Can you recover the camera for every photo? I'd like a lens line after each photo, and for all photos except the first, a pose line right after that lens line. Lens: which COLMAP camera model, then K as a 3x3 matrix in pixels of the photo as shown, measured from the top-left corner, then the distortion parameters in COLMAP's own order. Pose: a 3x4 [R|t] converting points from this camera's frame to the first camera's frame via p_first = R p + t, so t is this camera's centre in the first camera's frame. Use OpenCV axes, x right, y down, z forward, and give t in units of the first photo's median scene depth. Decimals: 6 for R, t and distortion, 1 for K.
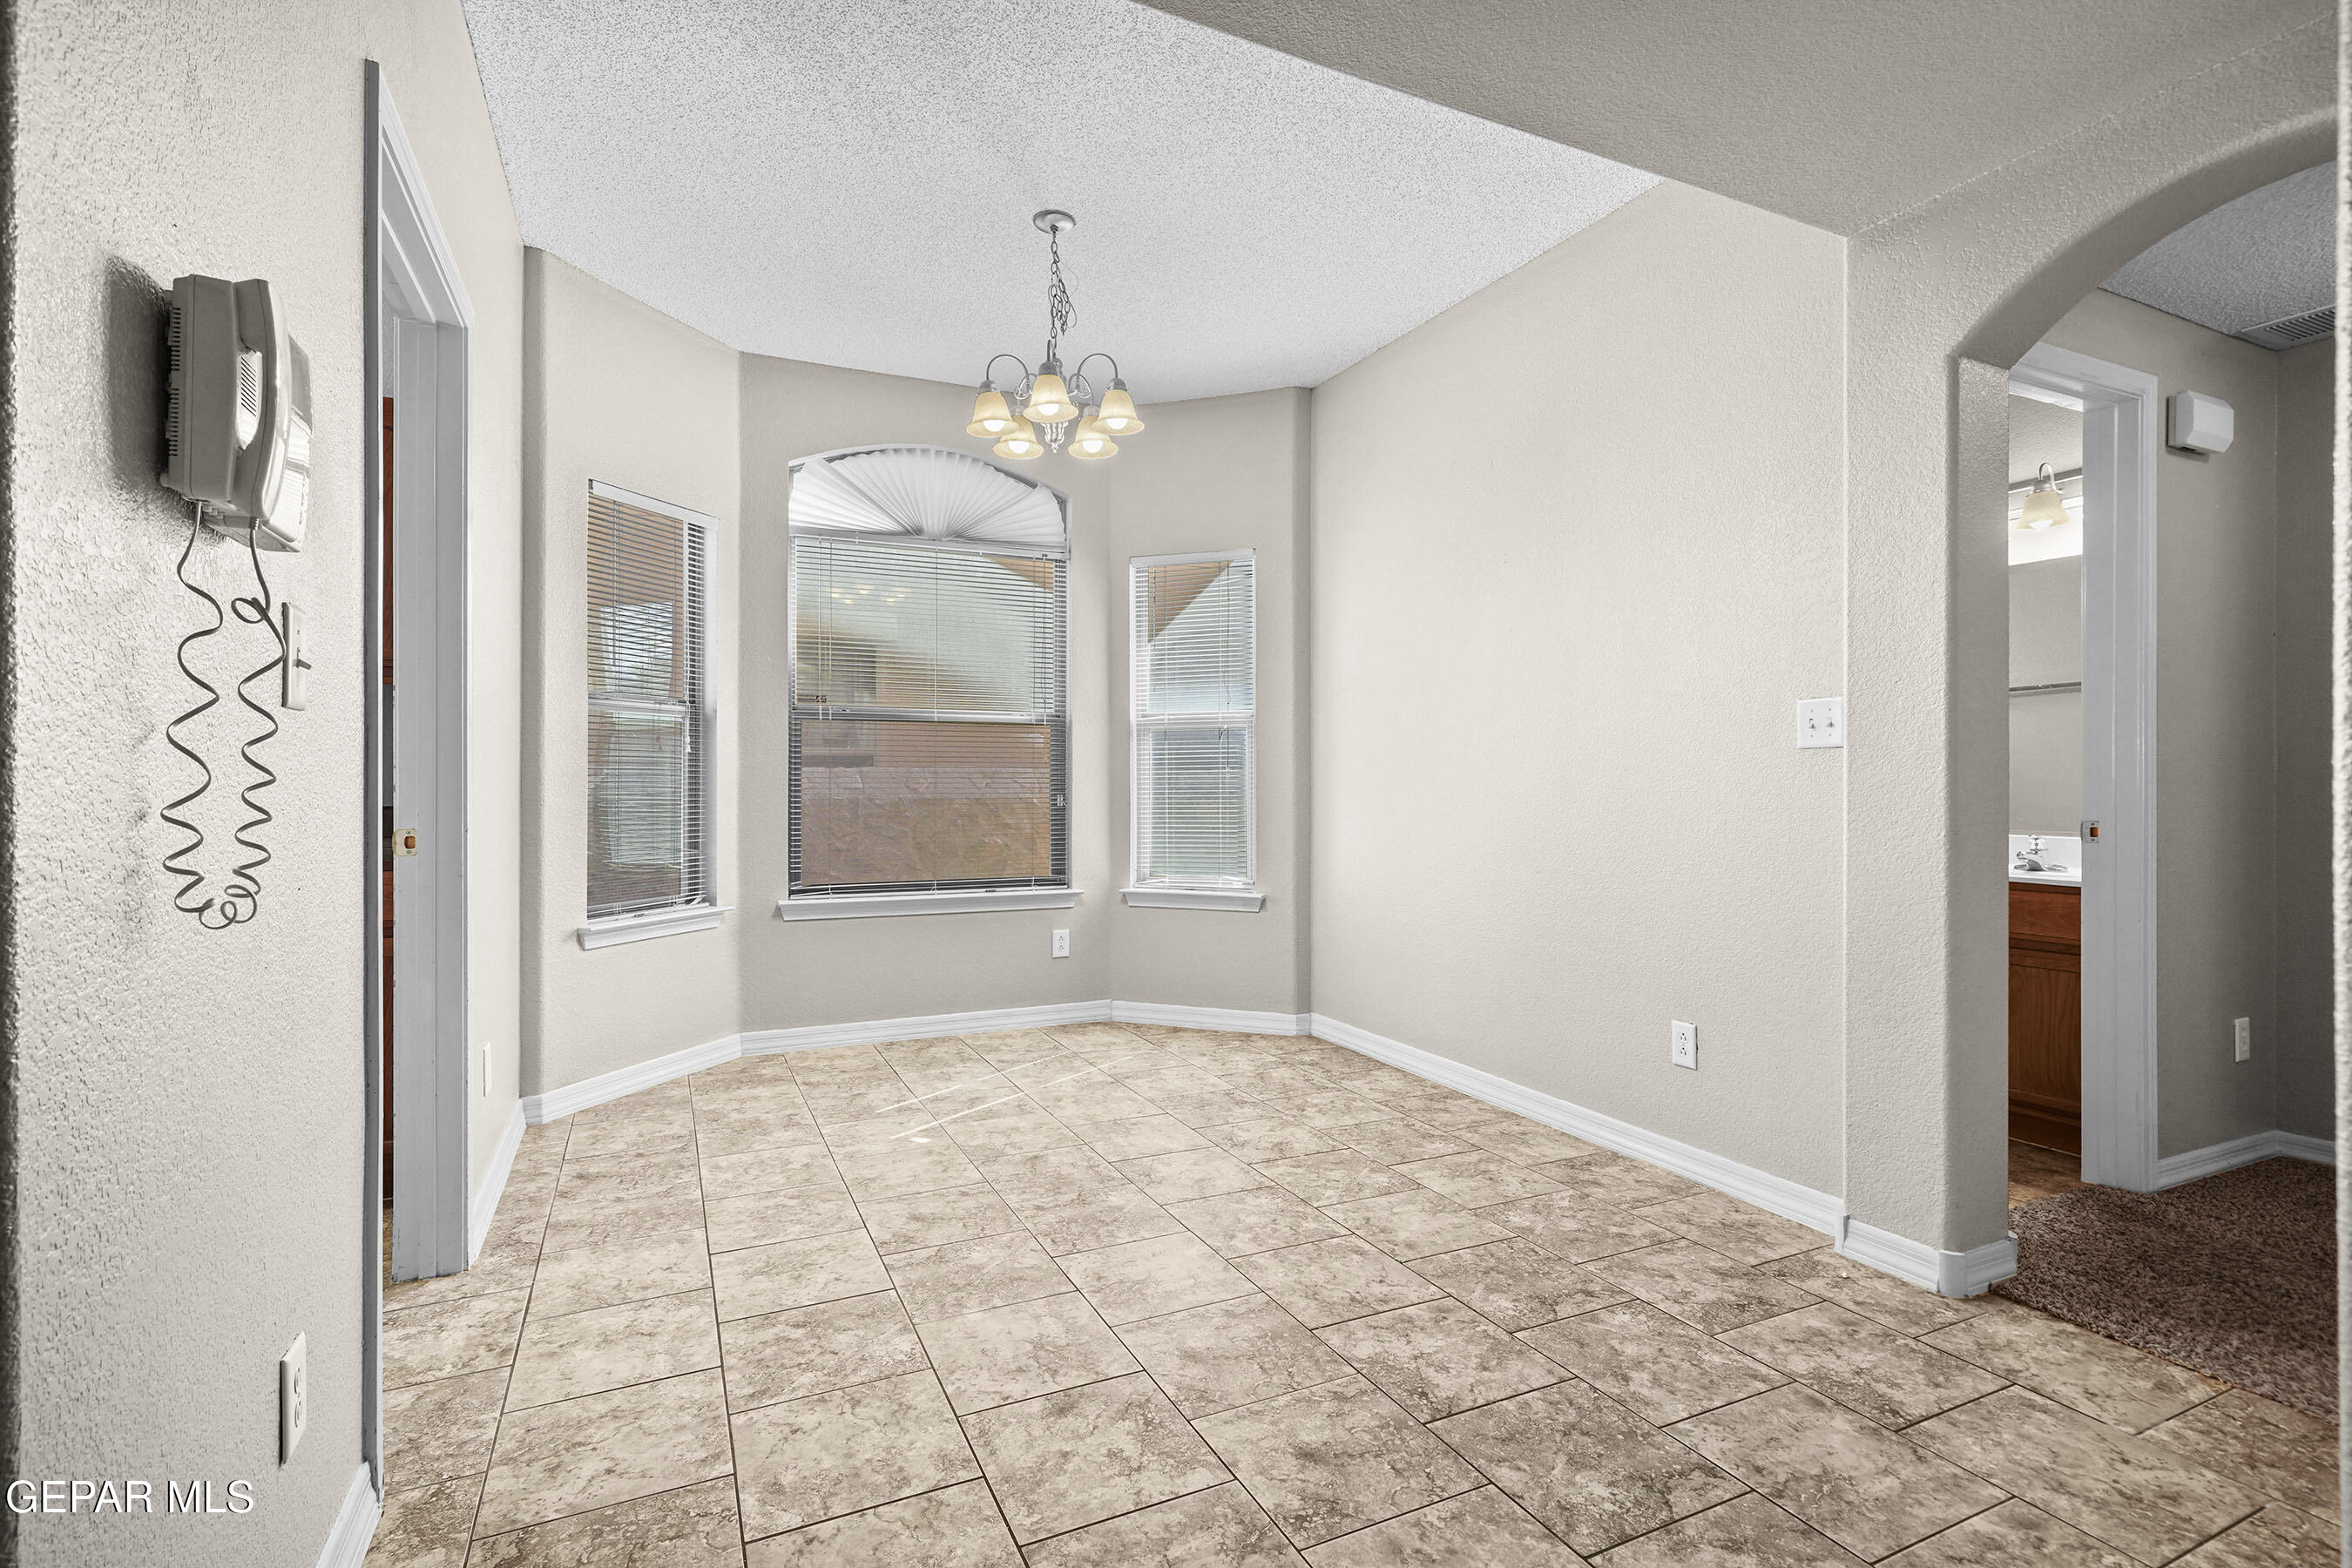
lens RADIAL K [[1087.7, 0, 1172.5], [0, 1087.7, 785.4], [0, 0, 1]] dist [0.001742, 0.000025]
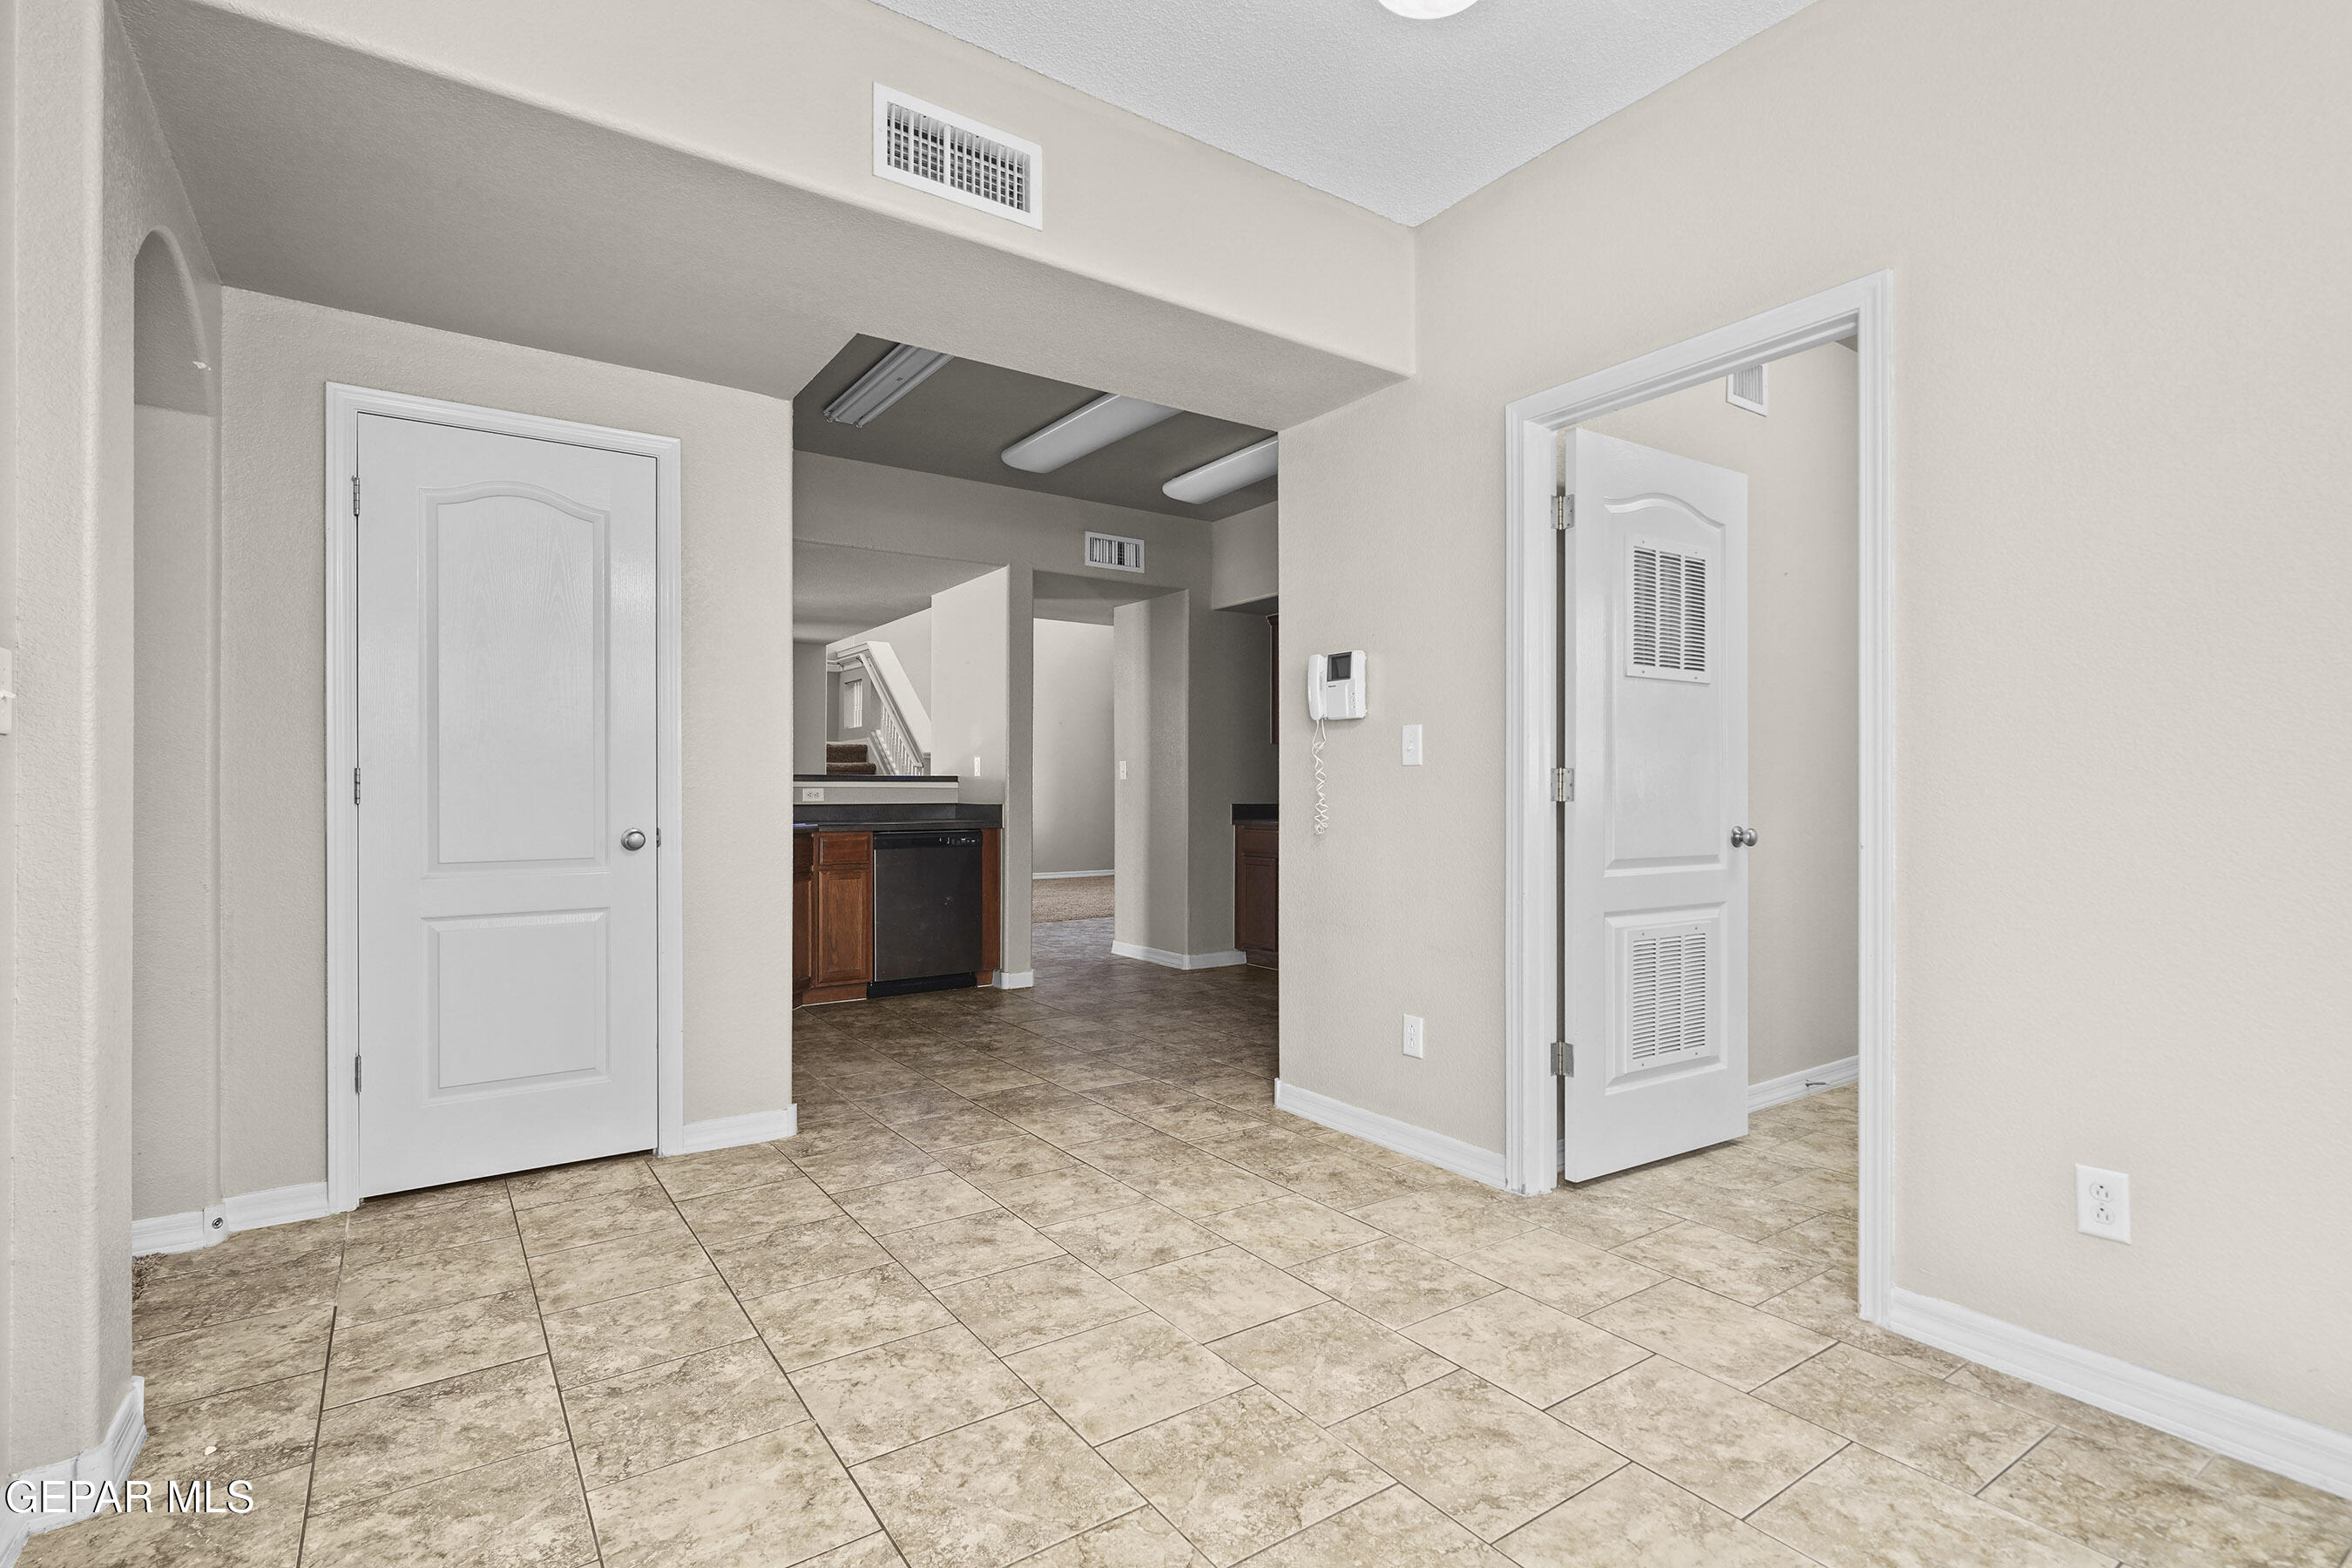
lens RADIAL K [[1087.7, 0, 1172.9], [0, 1087.7, 790.4], [0, 0, 1]] dist [0.001742, 0.000025]
pose [[-0.986472, -0.000089, -0.163931, 0.095426], [0.000152, 0.999999, -0.001456, -0.004534], [0.163931, -0.001462, -0.986471, 2.046669]]
